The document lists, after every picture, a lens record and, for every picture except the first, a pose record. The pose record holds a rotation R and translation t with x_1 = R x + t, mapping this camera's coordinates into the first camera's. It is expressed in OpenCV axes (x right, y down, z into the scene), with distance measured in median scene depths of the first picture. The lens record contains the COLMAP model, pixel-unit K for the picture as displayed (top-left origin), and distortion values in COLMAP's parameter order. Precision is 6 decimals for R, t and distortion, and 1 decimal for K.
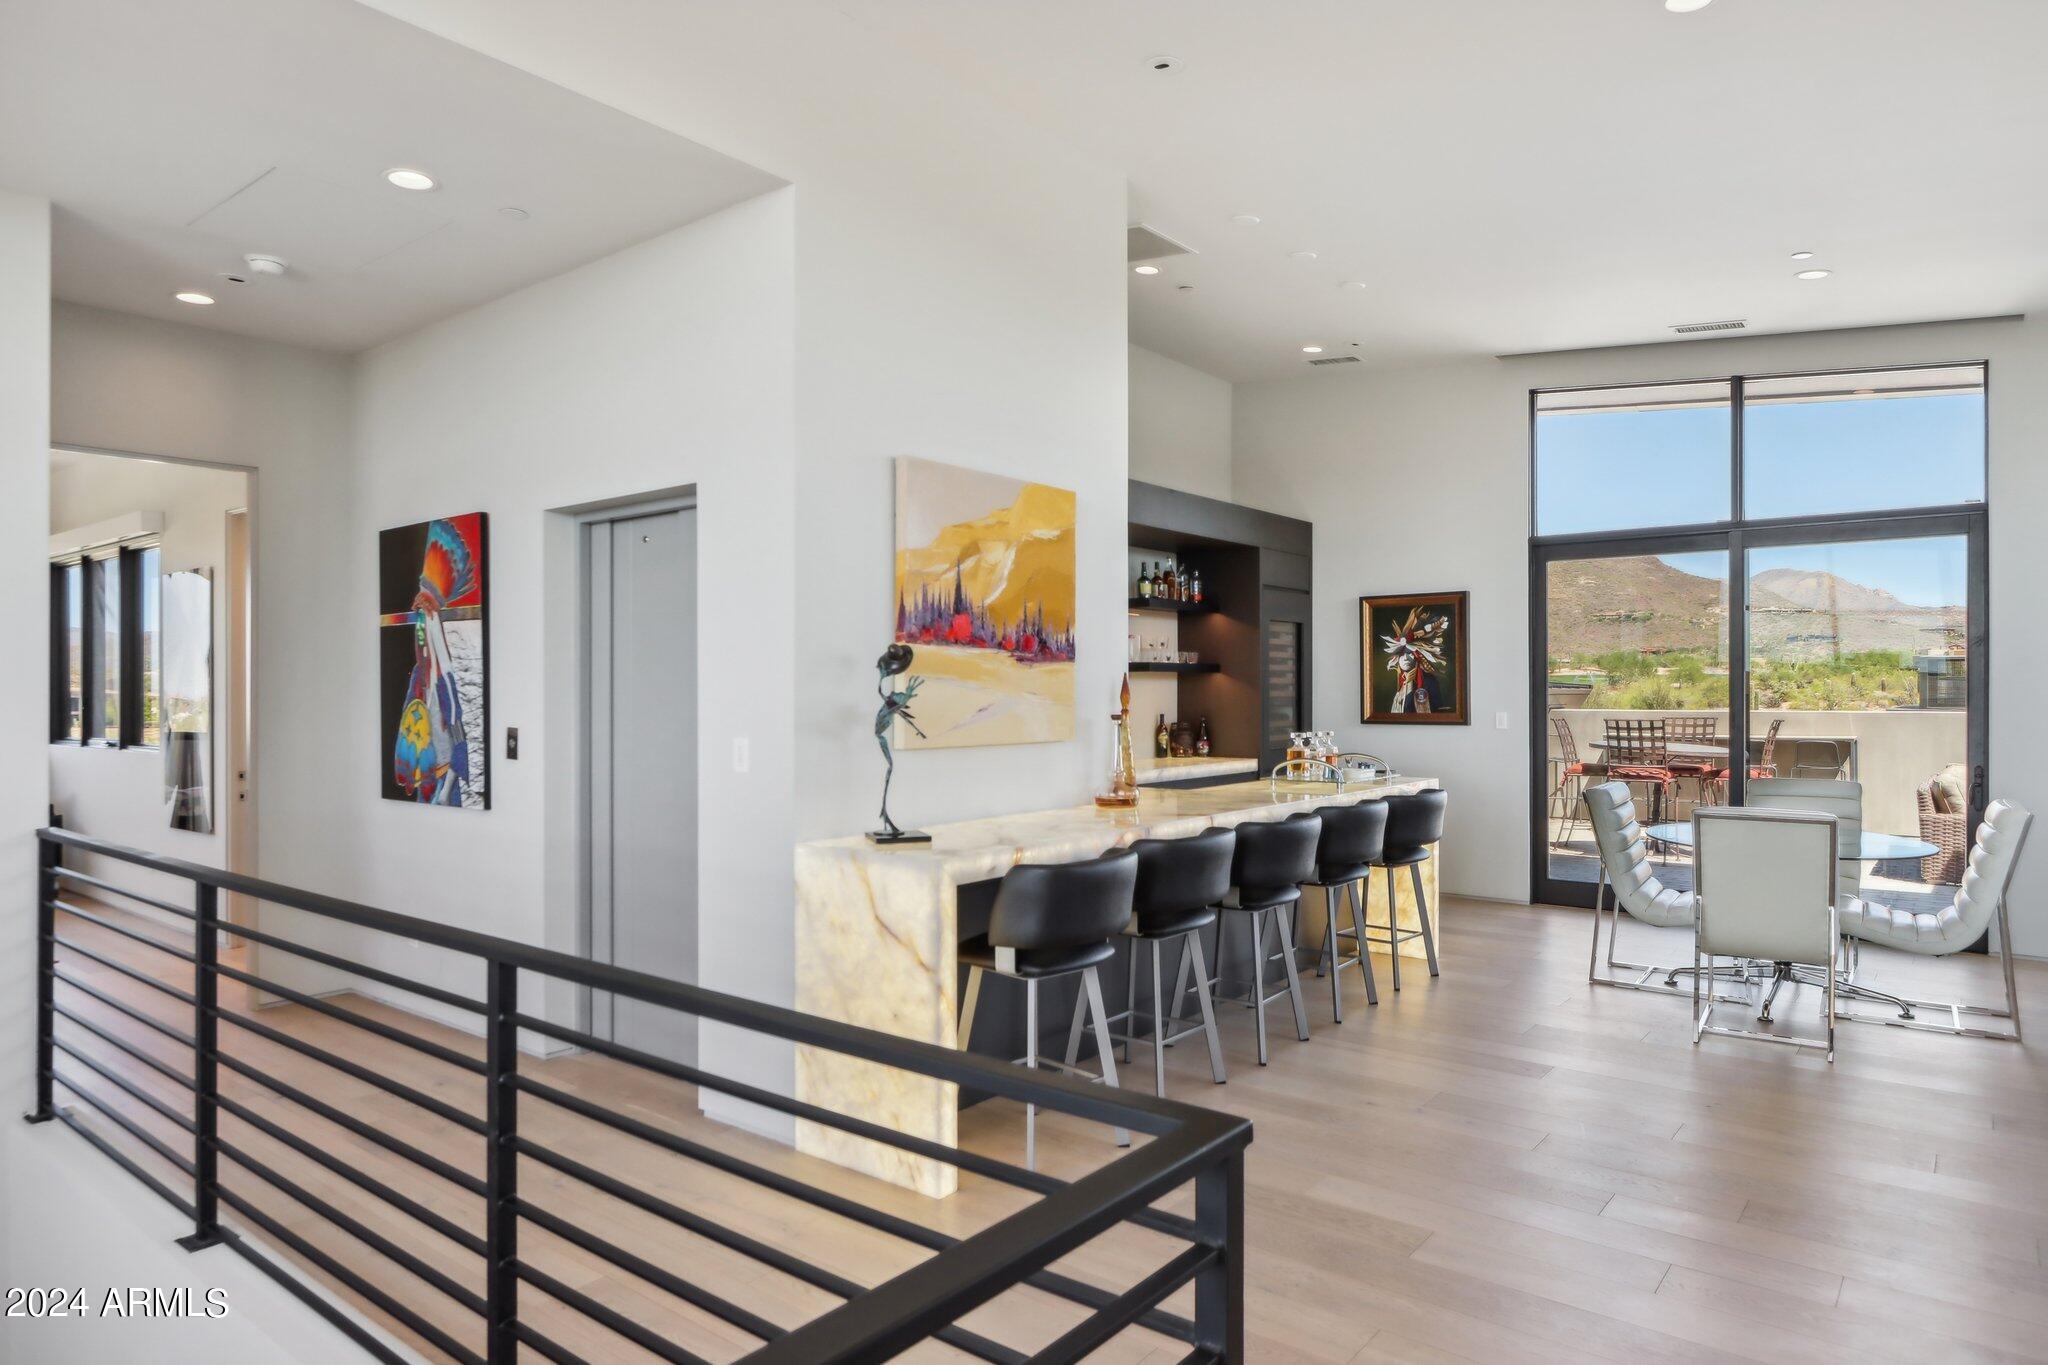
lens RADIAL K [[1233.2, 0, 991.1], [0, 1233.2, 691.3], [0, 0, 1]] dist [-0.001354, -0.000339]
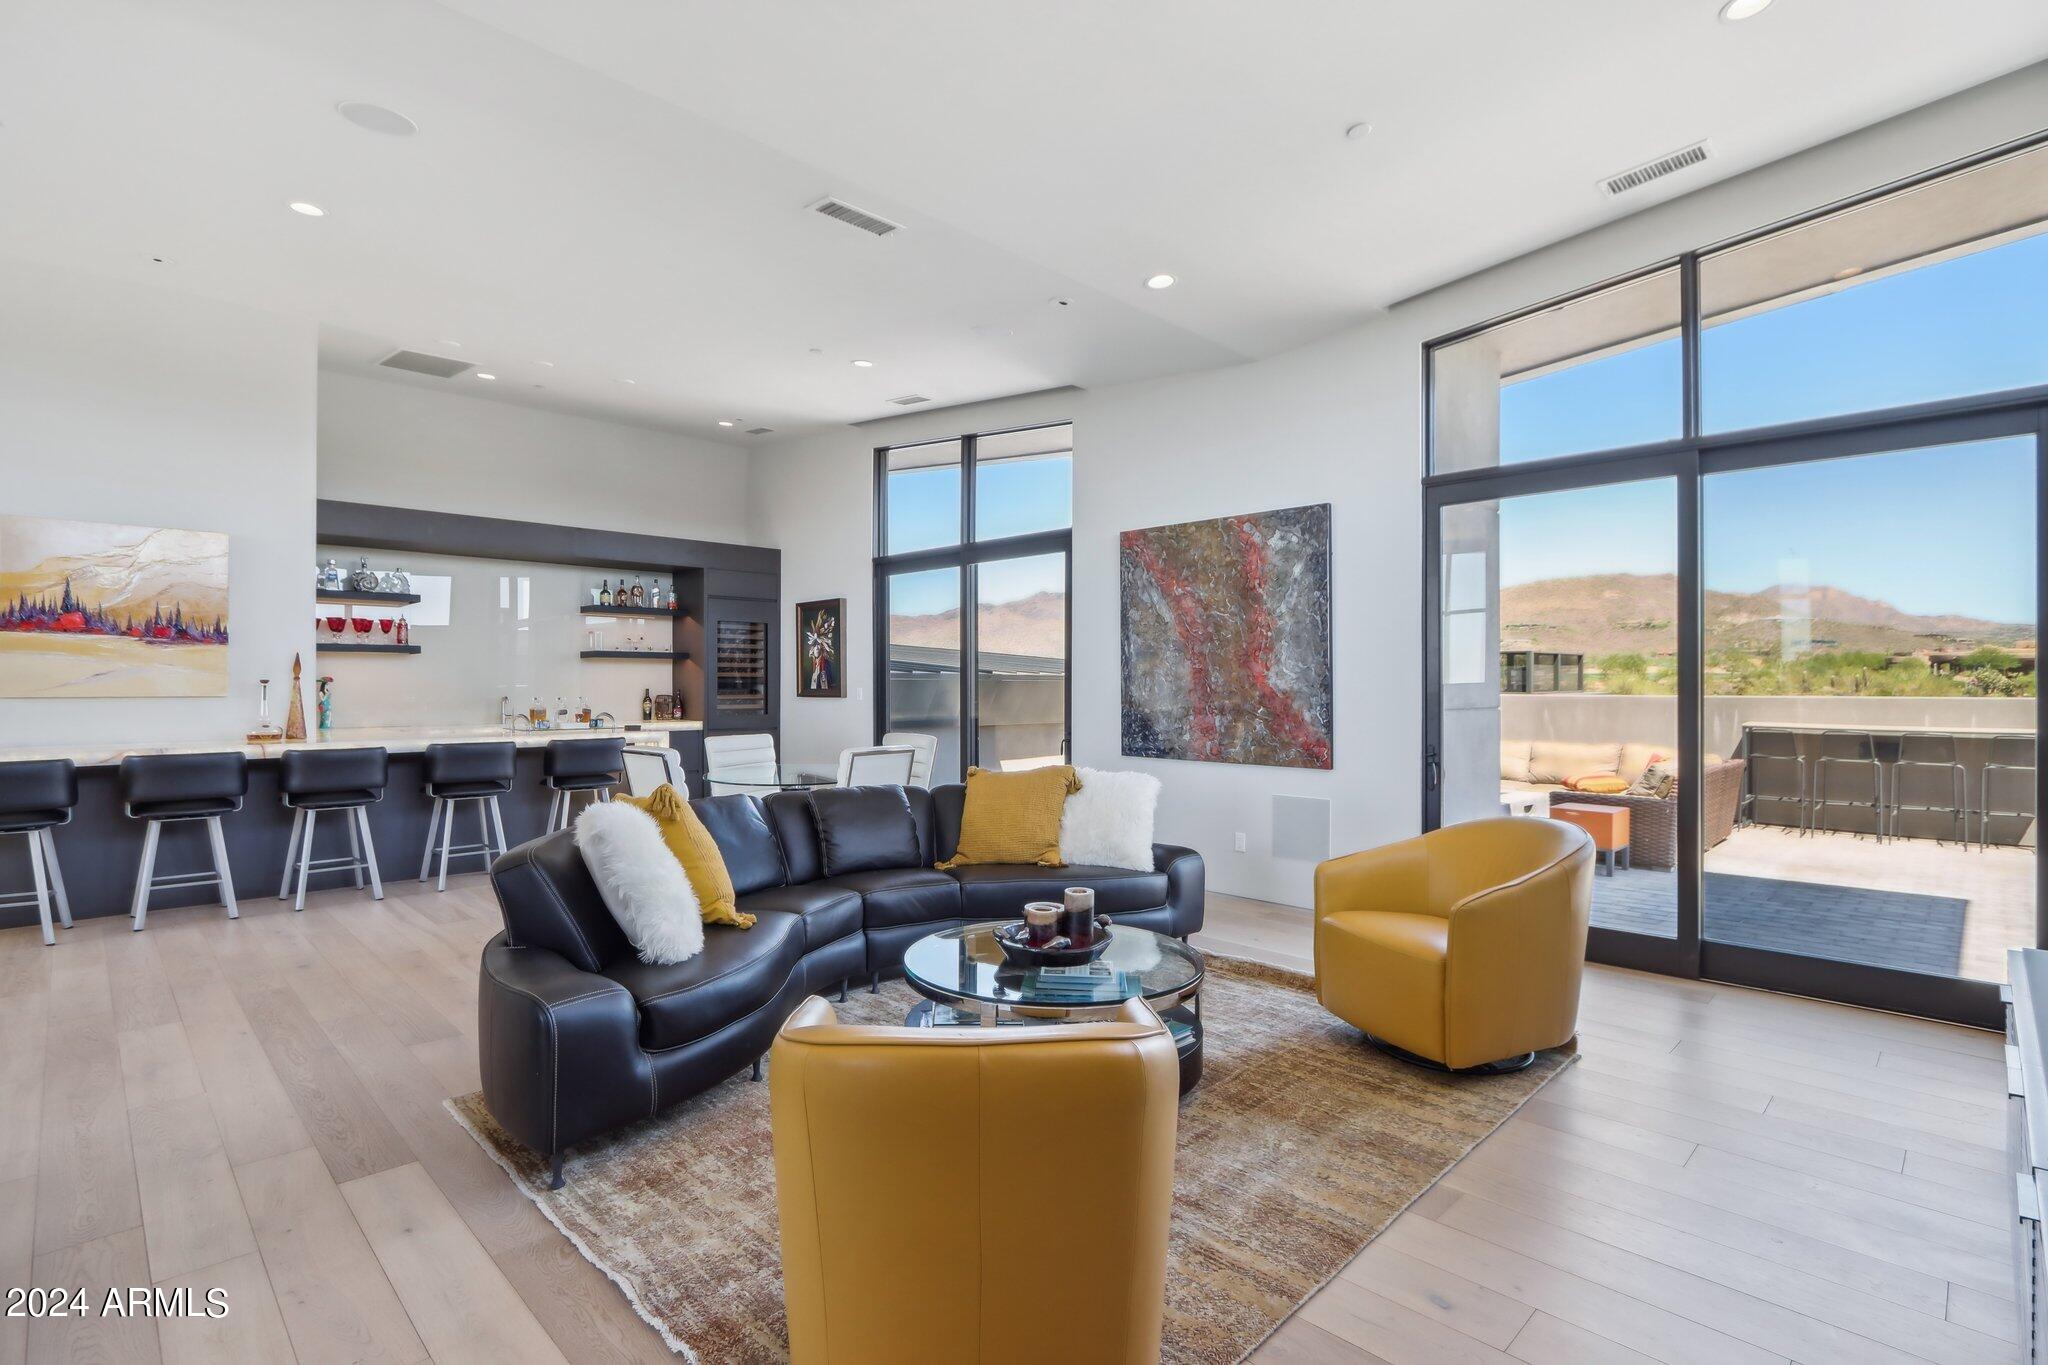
lens RADIAL K [[967.3, 0, 997.5], [0, 967.3, 682.9], [0, 0, 1]] dist [-0.011576, 0.000551]
pose [[0.992429, 0.002567, -0.122789, 0.664324], [-0.002929, 0.999992, -0.002770, 0.013751], [0.122781, 0.003109, 0.992429, -0.034178]]
